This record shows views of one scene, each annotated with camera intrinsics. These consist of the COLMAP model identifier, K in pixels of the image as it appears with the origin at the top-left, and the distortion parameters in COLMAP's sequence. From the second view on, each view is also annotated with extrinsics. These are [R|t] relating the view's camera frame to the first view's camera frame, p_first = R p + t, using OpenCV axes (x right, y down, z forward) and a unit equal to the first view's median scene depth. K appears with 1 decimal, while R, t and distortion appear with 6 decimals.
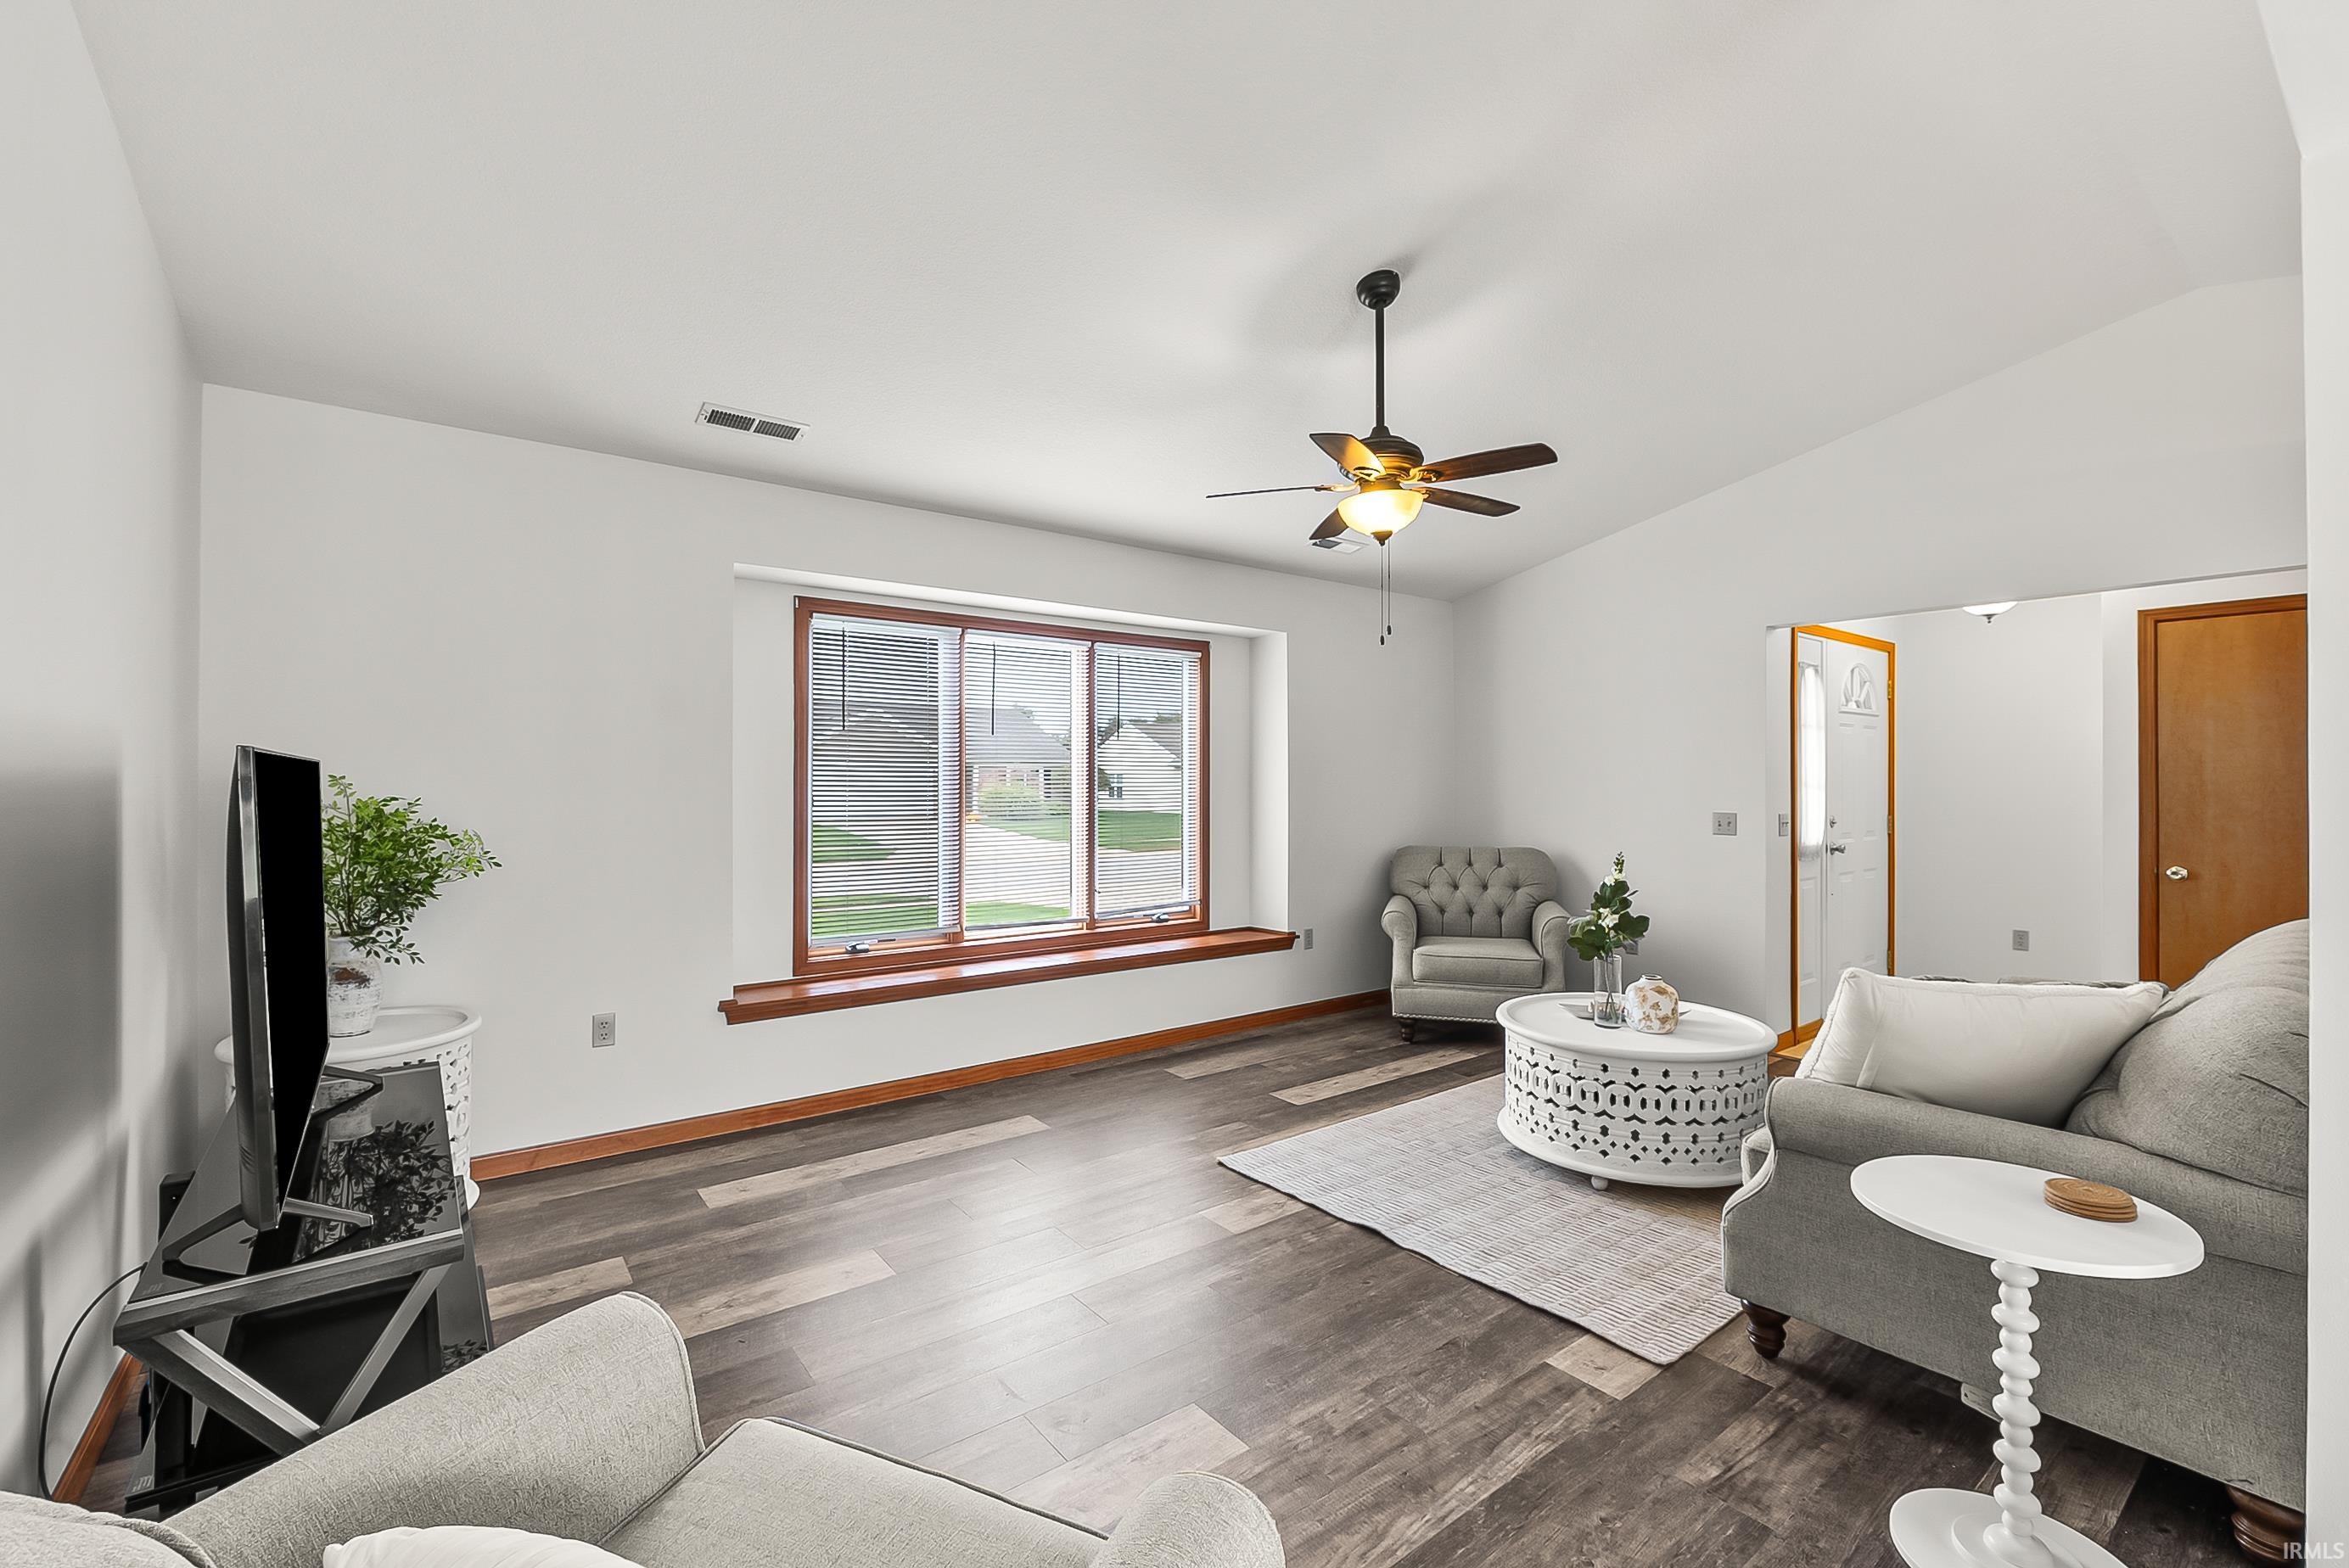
lens RADIAL K [[999.8, 0, 1159.6], [0, 999.8, 775.9], [0, 0, 1]] dist [-0.000396, -0.000040]
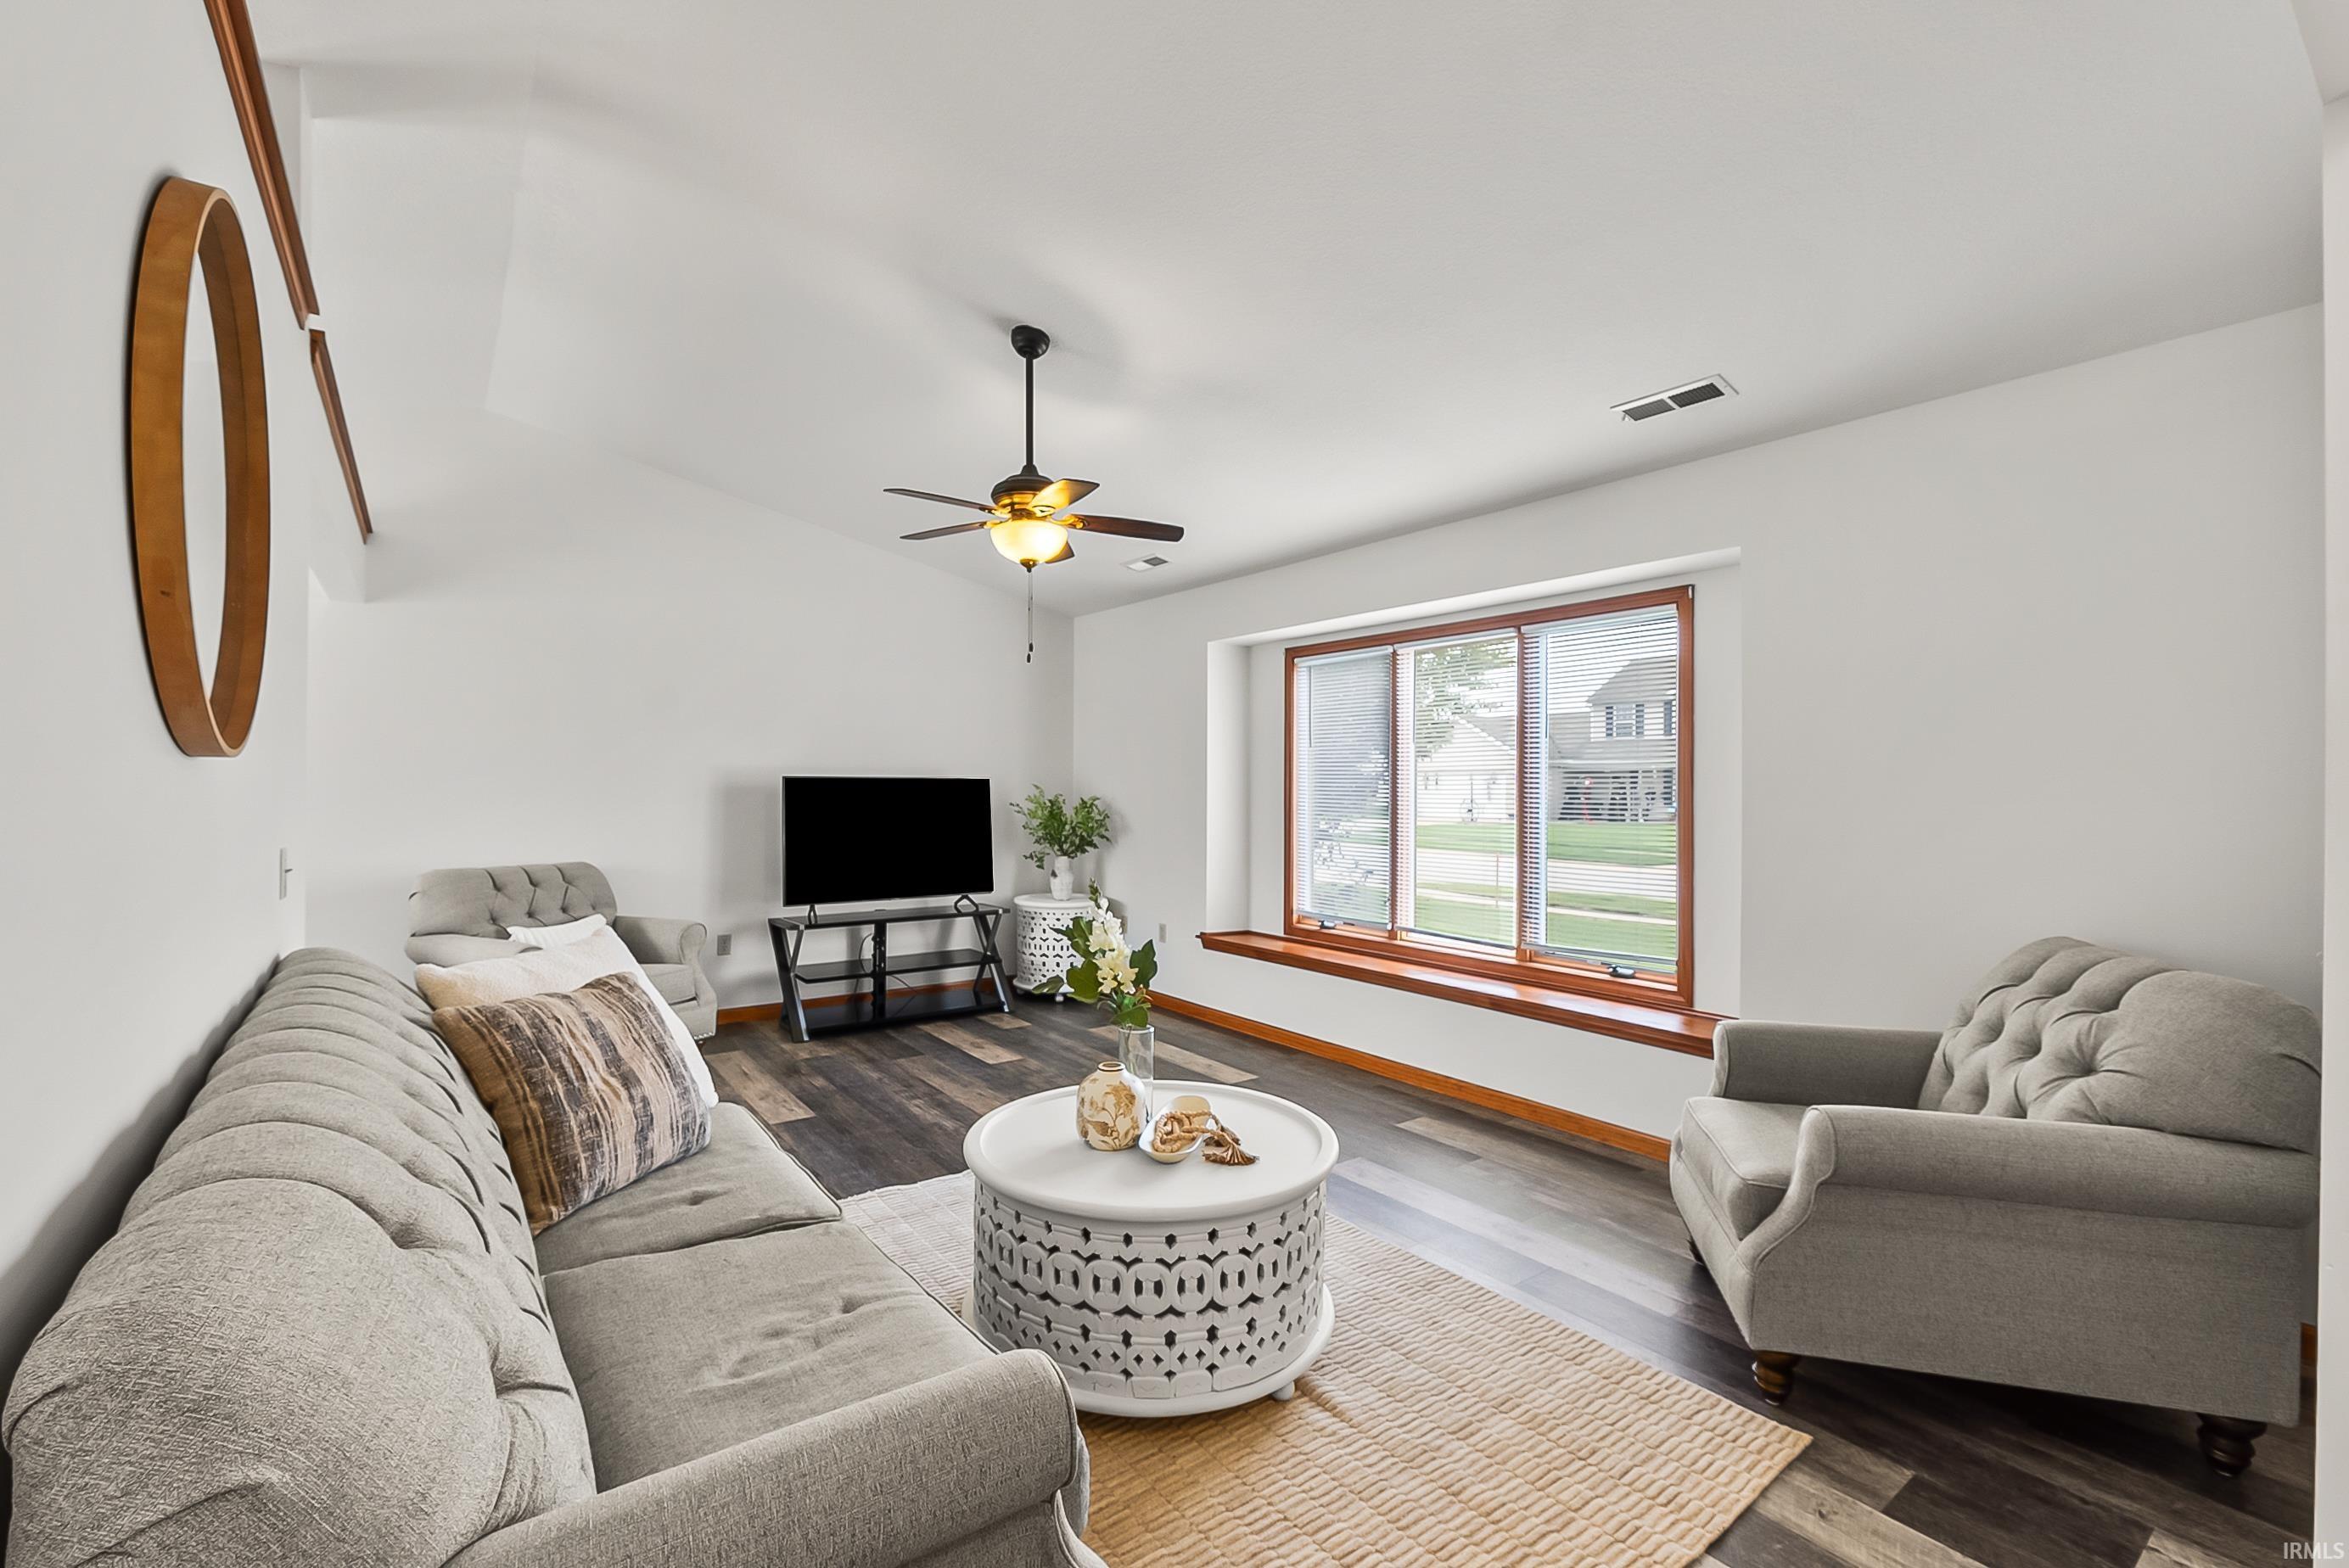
lens RADIAL K [[1002.7, 0, 1156.6], [0, 1002.7, 797.7], [0, 0, 1]] dist [0.000442, 0.000045]
pose [[-0.021308, 0.009675, -0.999726, 1.150814], [0.001564, 0.999952, 0.009643, 0.005413], [0.999772, -0.001358, -0.021322, 1.015254]]
